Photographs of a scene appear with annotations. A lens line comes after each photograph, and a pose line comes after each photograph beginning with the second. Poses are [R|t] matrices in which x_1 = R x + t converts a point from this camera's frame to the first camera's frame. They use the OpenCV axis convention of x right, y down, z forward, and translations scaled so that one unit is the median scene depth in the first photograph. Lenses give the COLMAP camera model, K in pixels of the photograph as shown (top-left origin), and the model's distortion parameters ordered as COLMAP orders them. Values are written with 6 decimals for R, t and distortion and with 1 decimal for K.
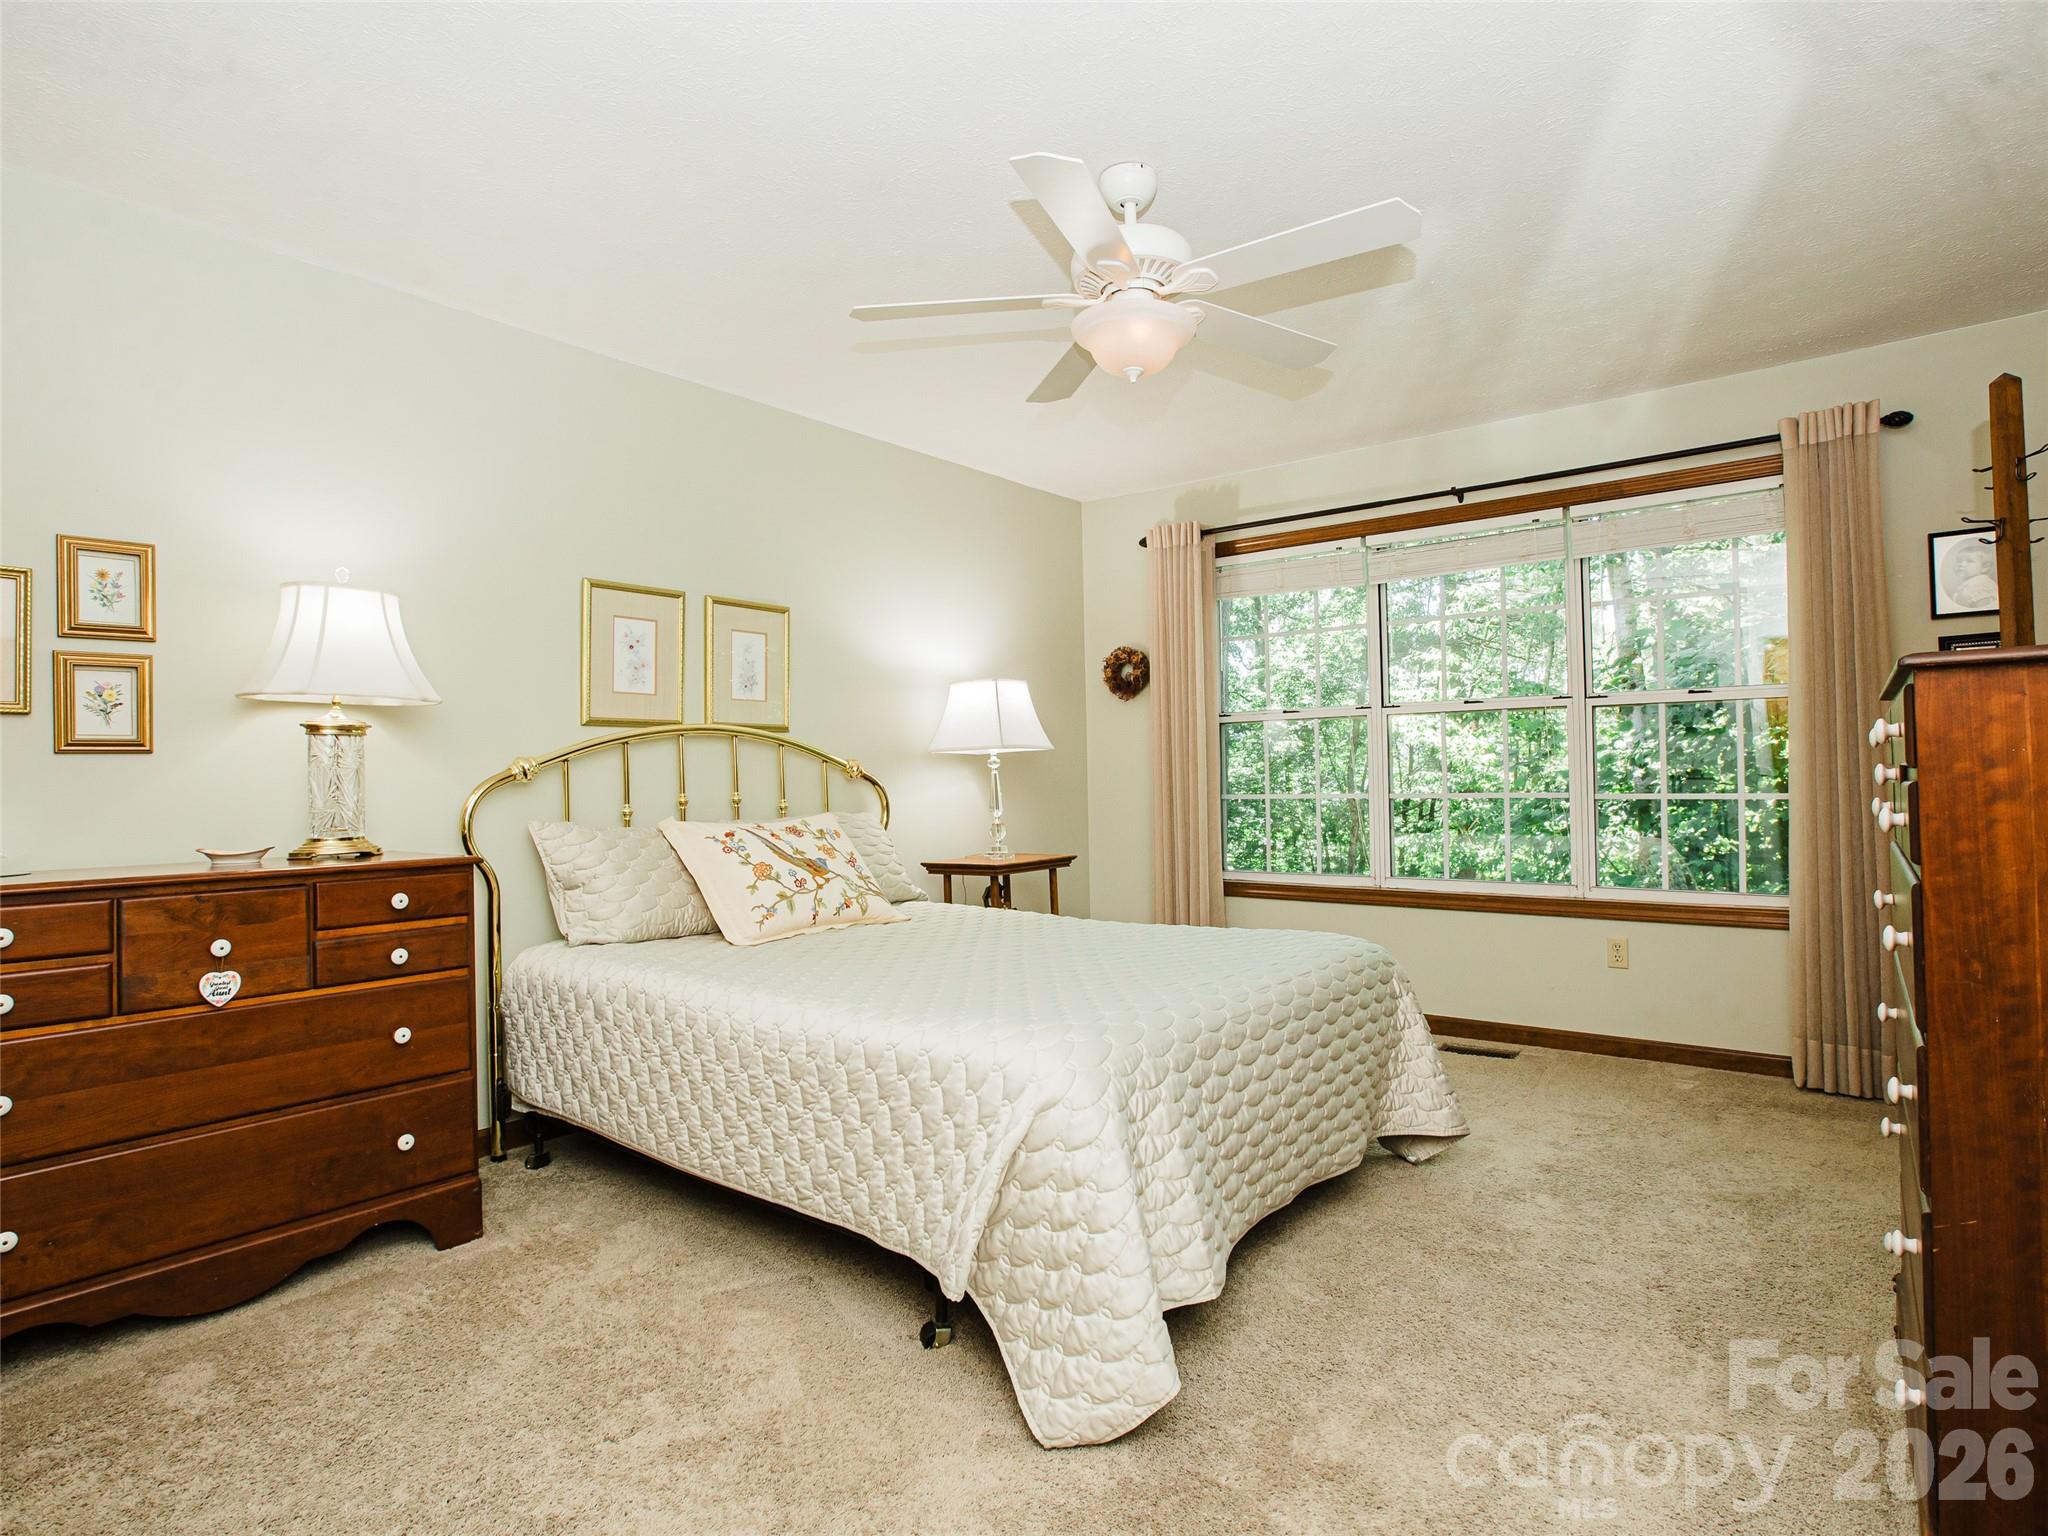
lens RADIAL K [[1094.7, 0, 1022.6], [0, 1094.7, 761.1], [0, 0, 1]] dist [-0.018716, -0.000606]
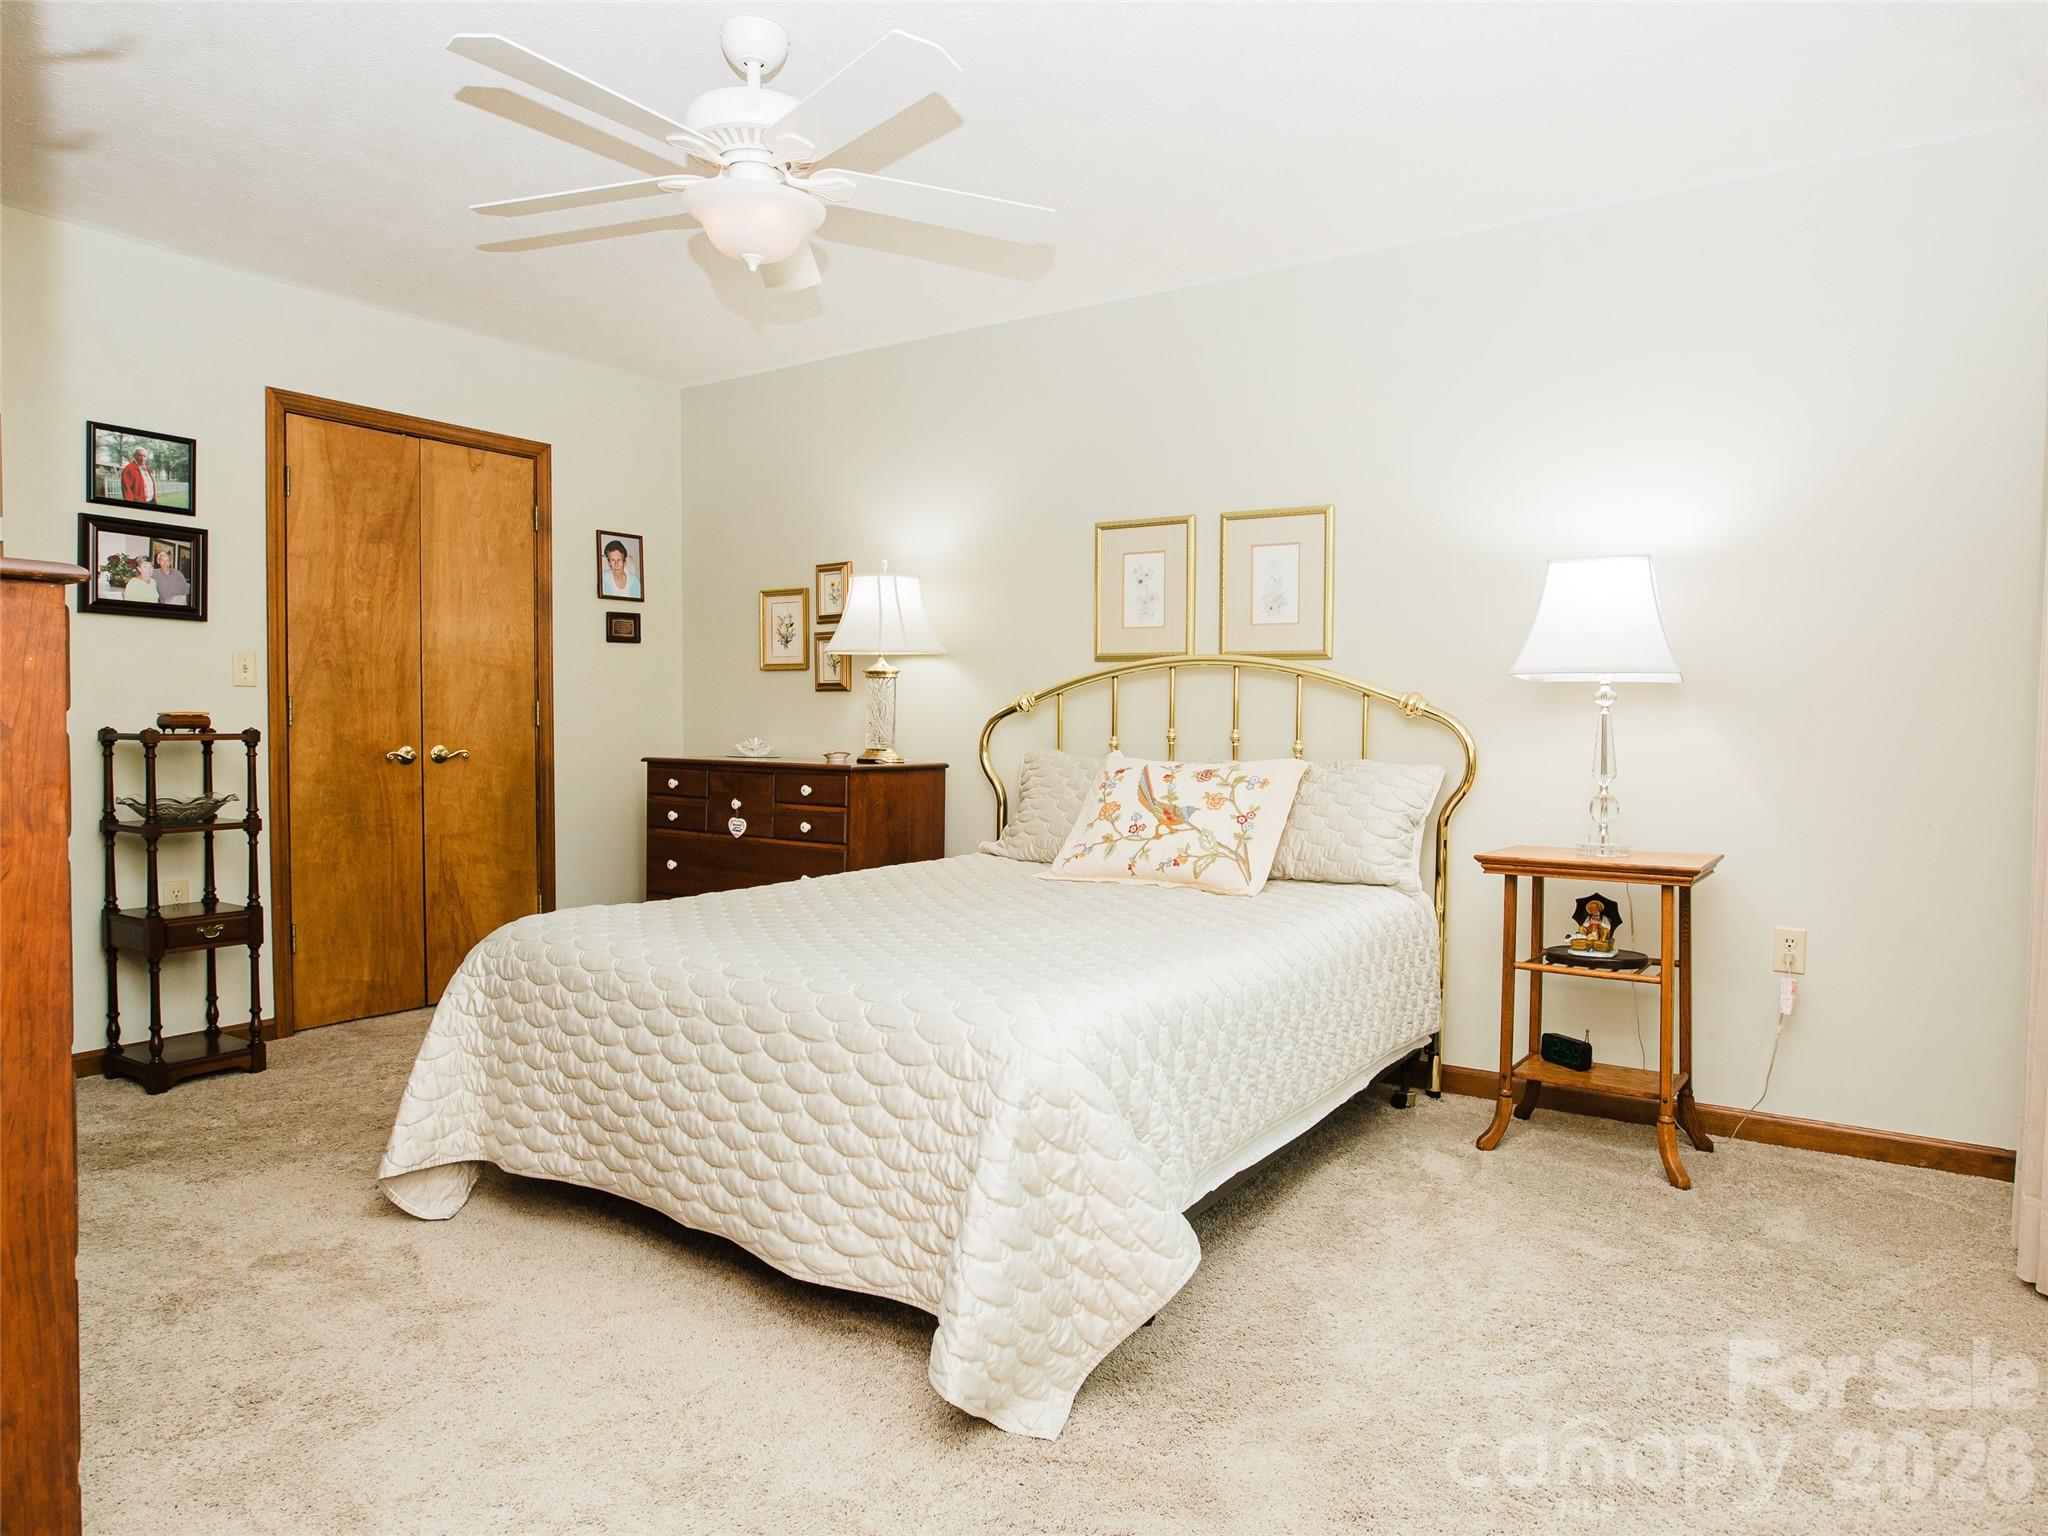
lens RADIAL K [[1277.1, 0, 1023.2], [0, 1277.1, 760.7], [0, 0, 1]] dist [-0.004829, 0.001559]
pose [[0.099109, 0.050671, -0.993786, 0.839572], [0.001365, 0.998695, 0.051057, 0.000384], [0.995076, -0.006417, 0.098911, 0.799934]]
